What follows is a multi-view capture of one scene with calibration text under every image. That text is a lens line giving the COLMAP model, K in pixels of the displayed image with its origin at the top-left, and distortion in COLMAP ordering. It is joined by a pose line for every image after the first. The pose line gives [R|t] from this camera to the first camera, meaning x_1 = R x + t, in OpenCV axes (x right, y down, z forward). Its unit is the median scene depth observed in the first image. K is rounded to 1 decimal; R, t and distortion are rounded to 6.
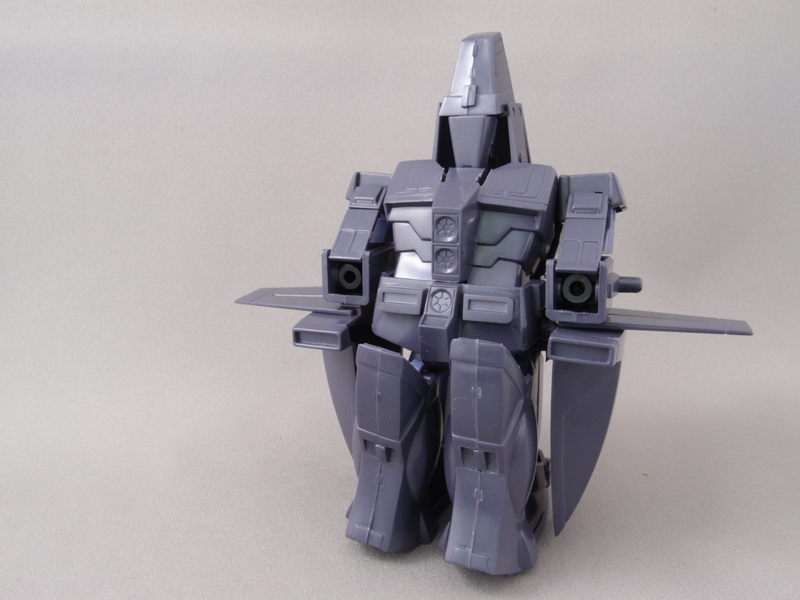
lens RADIAL K [[641.8, 0, 421.7], [0, 641.8, 289.3], [0, 0, 1]] dist [-0.088857, 0.049376]
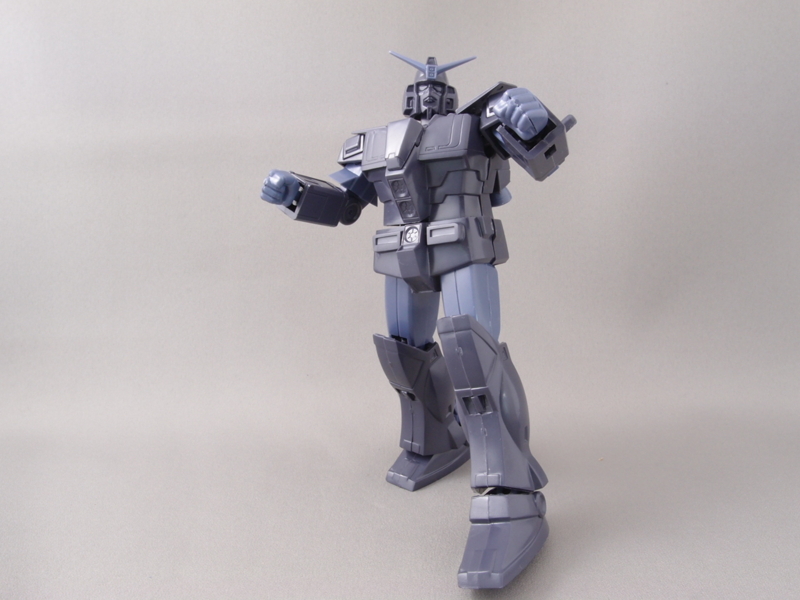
lens RADIAL K [[598.4, 0, 401.3], [0, 598.4, 309.3], [0, 0, 1]] dist [-0.068173, 0.013510]
pose [[0.984377, 0.006642, -0.175947, 0.180462], [-0.011679, 0.999551, -0.027607, 0.012565], [0.175684, 0.029230, 0.984013, -0.166560]]
